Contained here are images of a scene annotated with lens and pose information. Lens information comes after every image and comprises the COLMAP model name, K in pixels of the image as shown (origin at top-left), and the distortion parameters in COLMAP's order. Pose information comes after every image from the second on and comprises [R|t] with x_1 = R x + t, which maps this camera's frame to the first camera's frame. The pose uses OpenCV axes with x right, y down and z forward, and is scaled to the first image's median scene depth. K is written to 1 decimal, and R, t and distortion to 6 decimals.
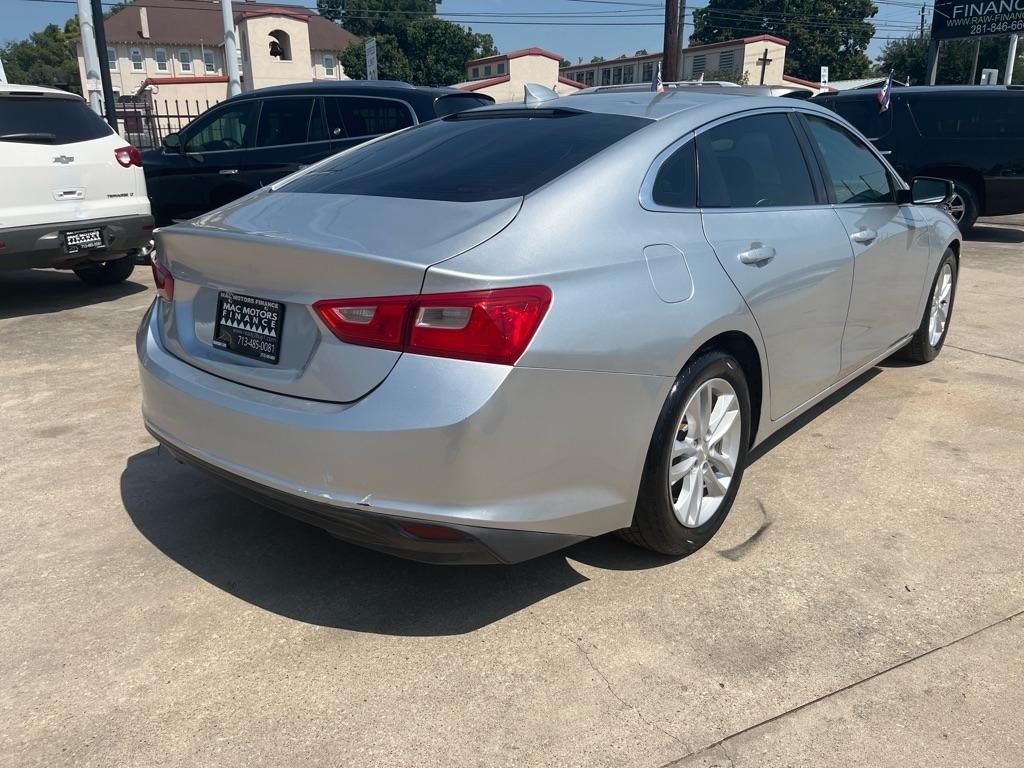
lens RADIAL K [[757.3, 0, 510.4], [0, 757.3, 386.1], [0, 0, 1]] dist [0.078599, -0.108991]
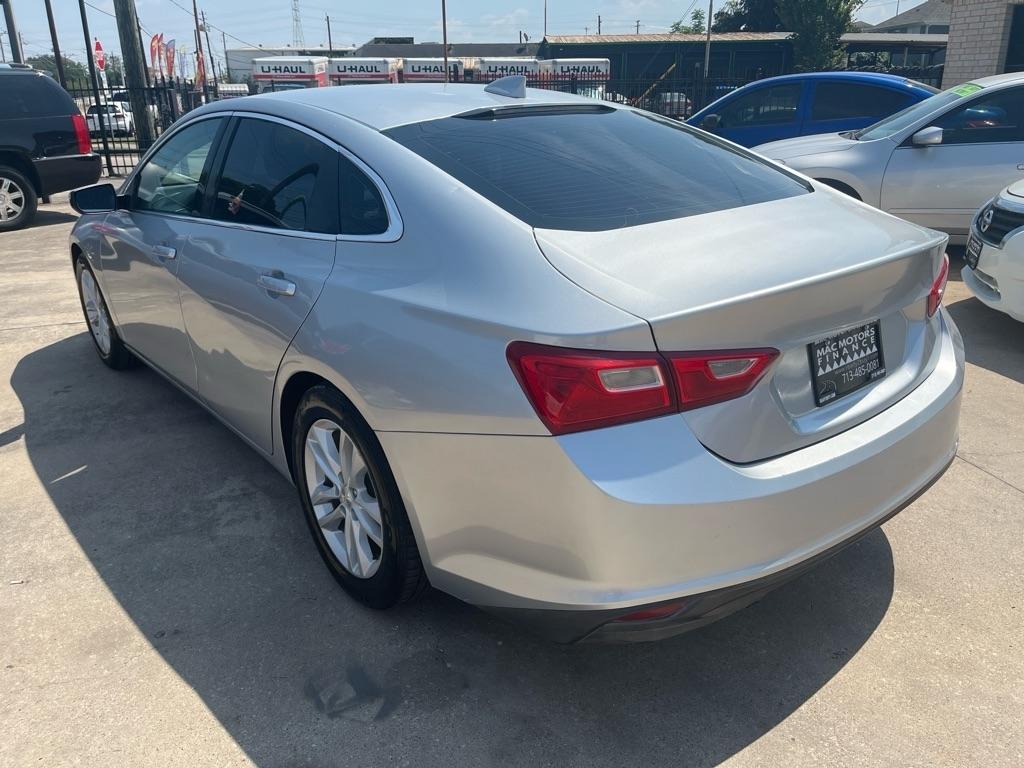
lens RADIAL K [[763.2, 0, 512.6], [0, 763.2, 384.8], [0, 0, 1]] dist [0.076213, -0.110958]
pose [[0.194994, -0.342966, 0.918886, -1.084536], [0.318669, 0.908195, 0.271352, -0.361658], [-0.927592, 0.239908, 0.286385, 0.960936]]
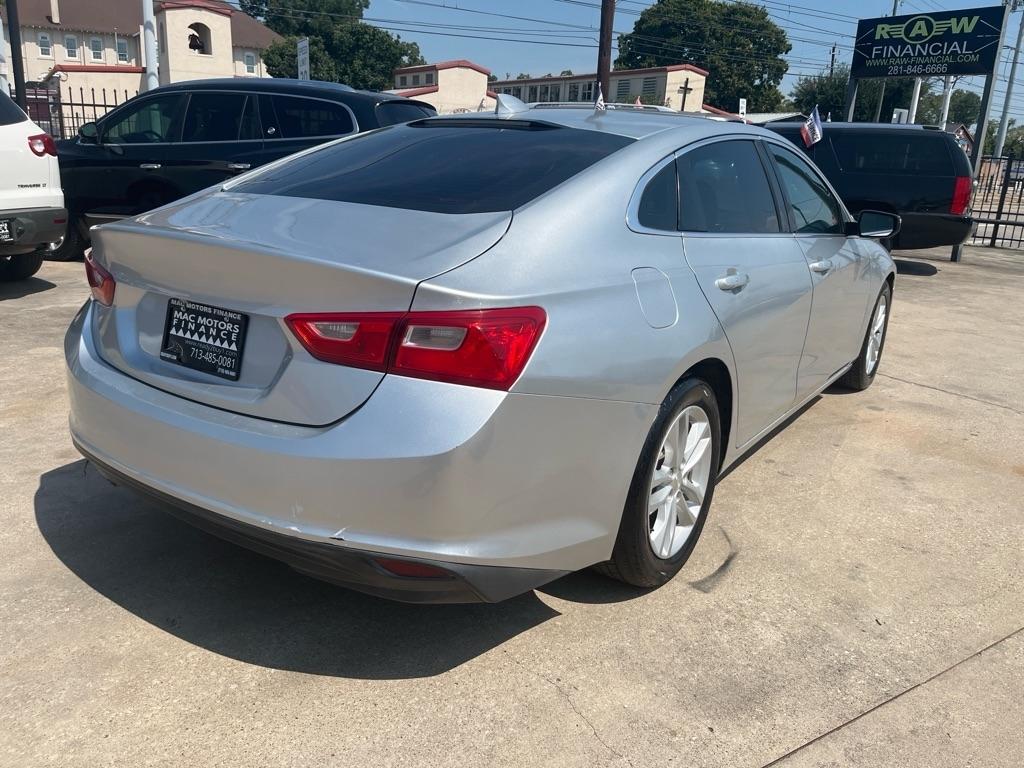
lens RADIAL K [[757.8, 0, 509.8], [0, 757.8, 389.6], [0, 0, 1]] dist [0.084501, -0.118256]
pose [[0.994237, 0.026169, 0.103958, -0.064171], [-0.024989, 0.999608, -0.012646, -0.012228], [-0.104248, 0.009975, 0.994501, 0.048971]]
